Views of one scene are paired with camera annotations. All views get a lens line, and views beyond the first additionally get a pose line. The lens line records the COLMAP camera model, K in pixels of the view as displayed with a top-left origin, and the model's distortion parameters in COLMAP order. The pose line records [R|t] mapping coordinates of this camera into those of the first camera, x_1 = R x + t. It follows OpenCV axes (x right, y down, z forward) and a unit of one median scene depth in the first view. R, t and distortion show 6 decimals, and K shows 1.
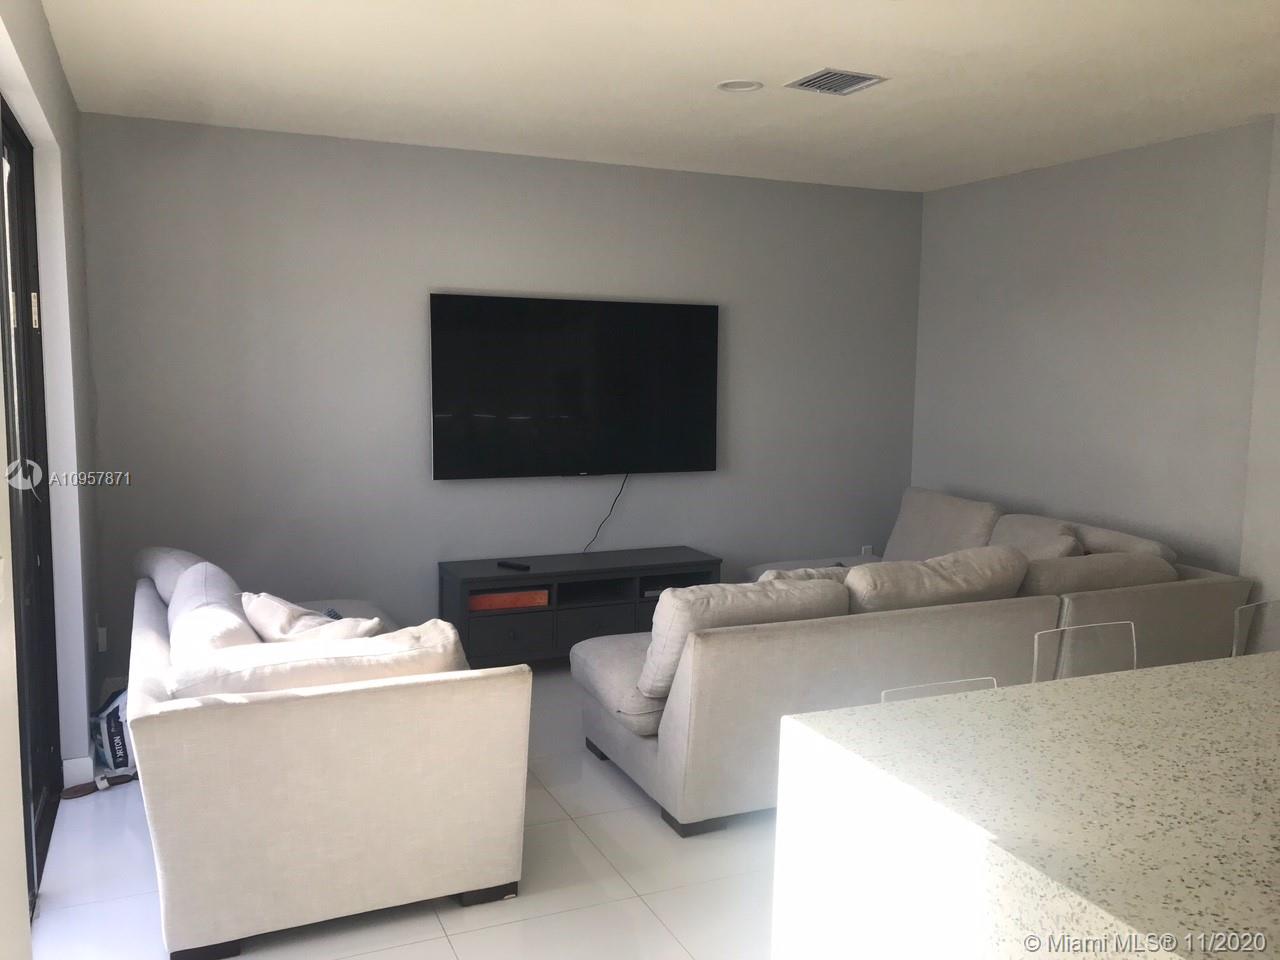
lens RADIAL K [[1052.9, 0, 641.3], [0, 1052.9, 478.4], [0, 0, 1]] dist [0.015603, -0.014558]
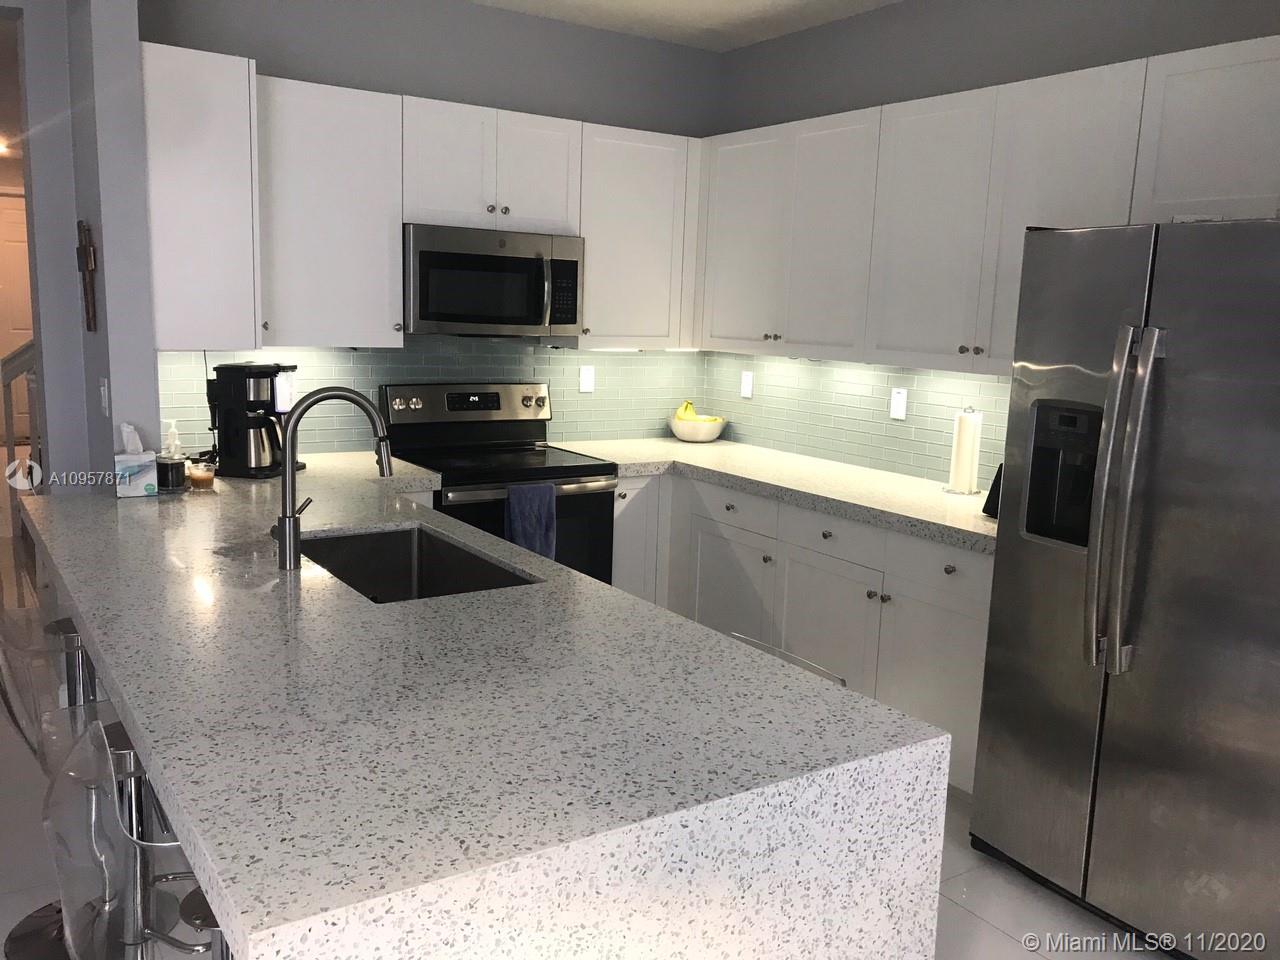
lens RADIAL K [[1052.9, 0, 644.2], [0, 1052.9, 484.2], [0, 0, 1]] dist [0.015603, -0.014558]
pose [[-0.176797, -0.186492, 0.966418, -0.427606], [0.070755, 0.976937, 0.201466, -0.072899], [-0.981701, 0.103997, -0.159524, 1.194576]]
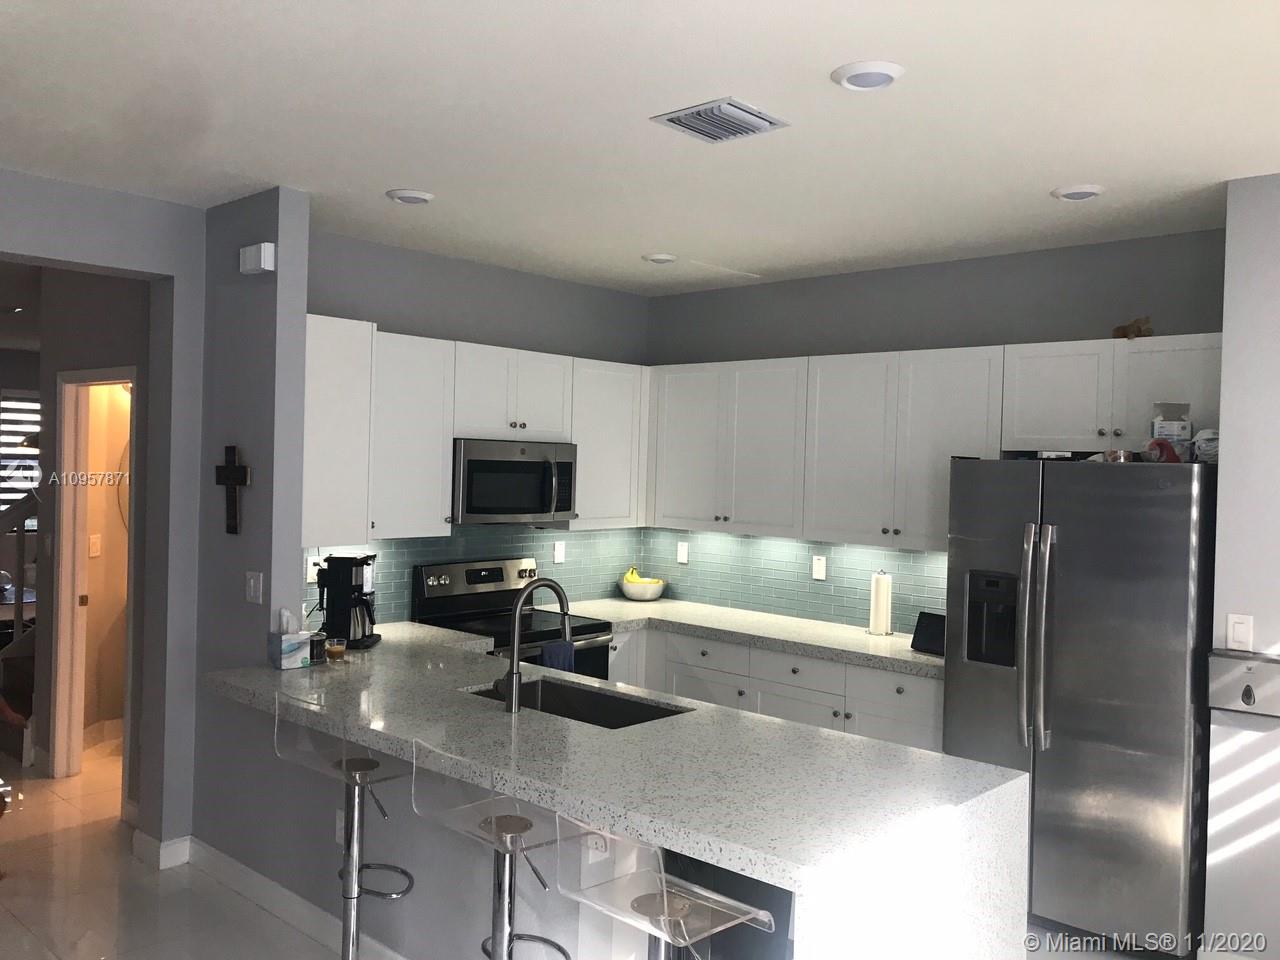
lens RADIAL K [[1052.9, 0, 635.4], [0, 1052.9, 478.6], [0, 0, 1]] dist [0.015603, -0.014558]
pose [[-0.391675, -0.042817, 0.919107, -0.913066], [0.069018, 0.994735, 0.075752, -0.295132], [-0.917511, 0.093105, -0.386658, 2.022279]]
